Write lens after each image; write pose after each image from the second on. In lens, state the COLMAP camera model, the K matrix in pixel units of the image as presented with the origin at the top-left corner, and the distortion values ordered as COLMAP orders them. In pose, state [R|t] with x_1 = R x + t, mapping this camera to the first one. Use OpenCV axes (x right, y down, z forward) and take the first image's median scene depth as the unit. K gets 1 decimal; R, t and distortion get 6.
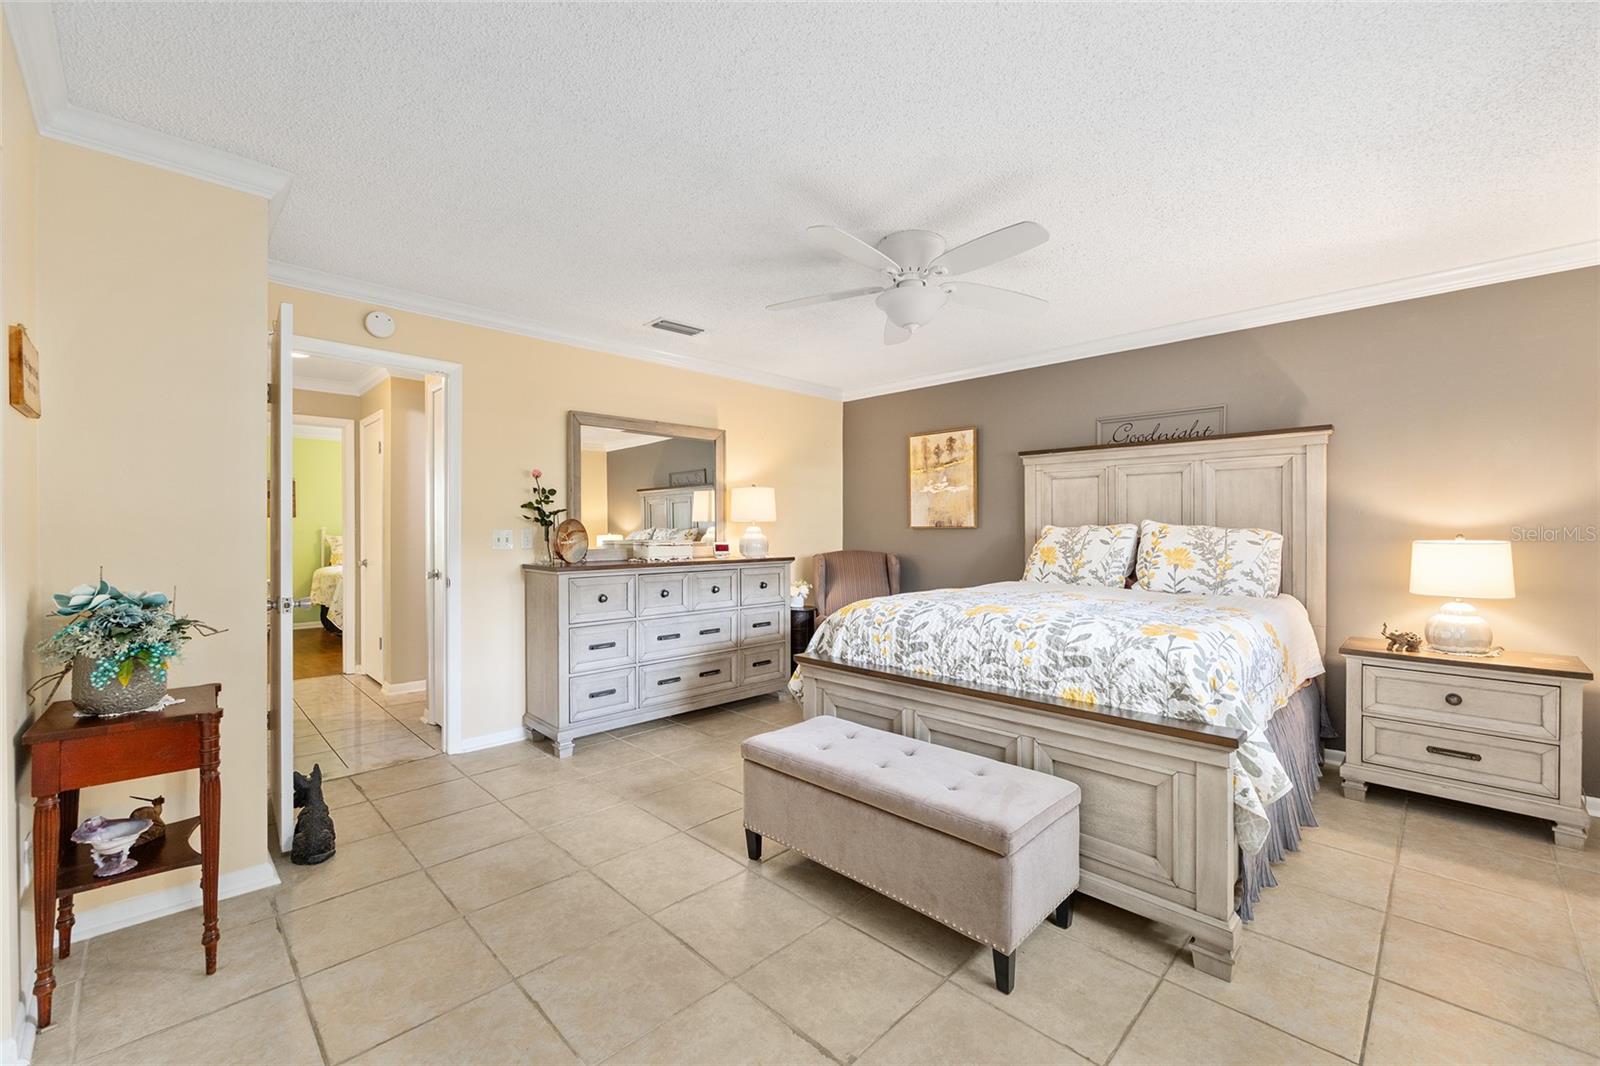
lens RADIAL K [[656.2, 0, 802.0], [0, 656.2, 532.7], [0, 0, 1]] dist [-0.002737, 0.000193]
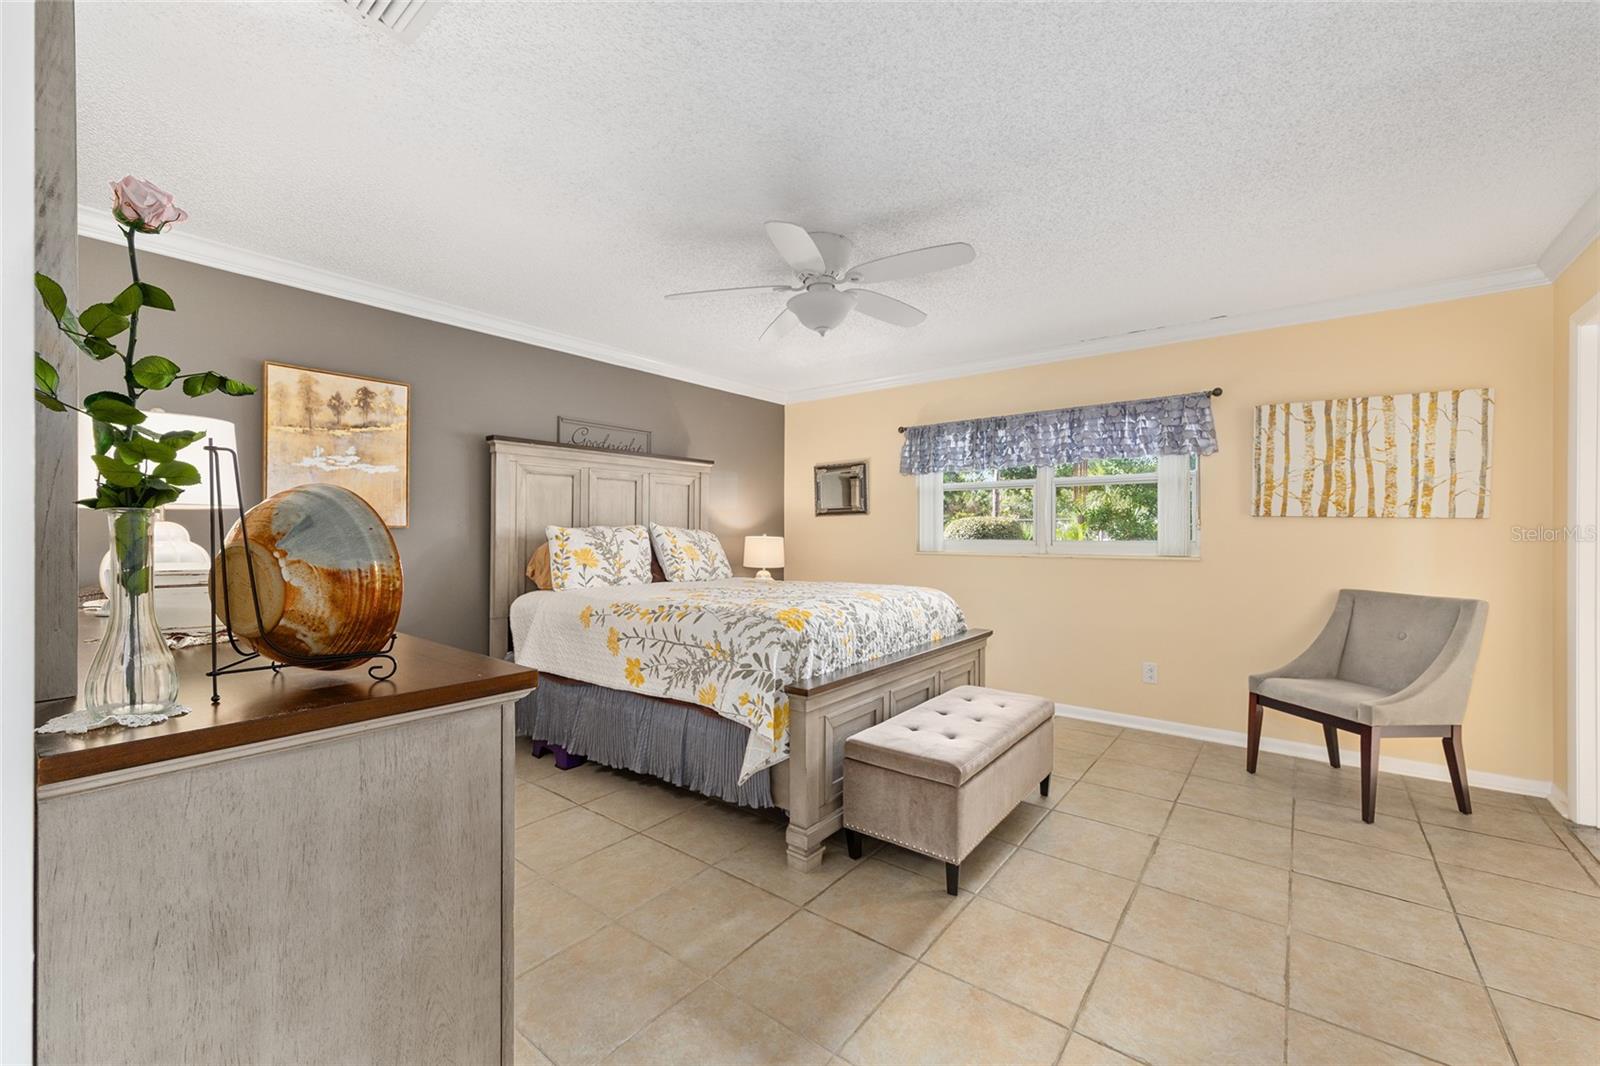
lens RADIAL K [[644.7, 0, 801.7], [0, 644.7, 535.2], [0, 0, 1]] dist [-0.001198, 0.000389]
pose [[-0.125714, -0.007000, 0.992042, -0.584451], [0.005837, 0.999953, 0.007796, -0.003374], [-0.992049, 0.006770, -0.125667, 0.833179]]
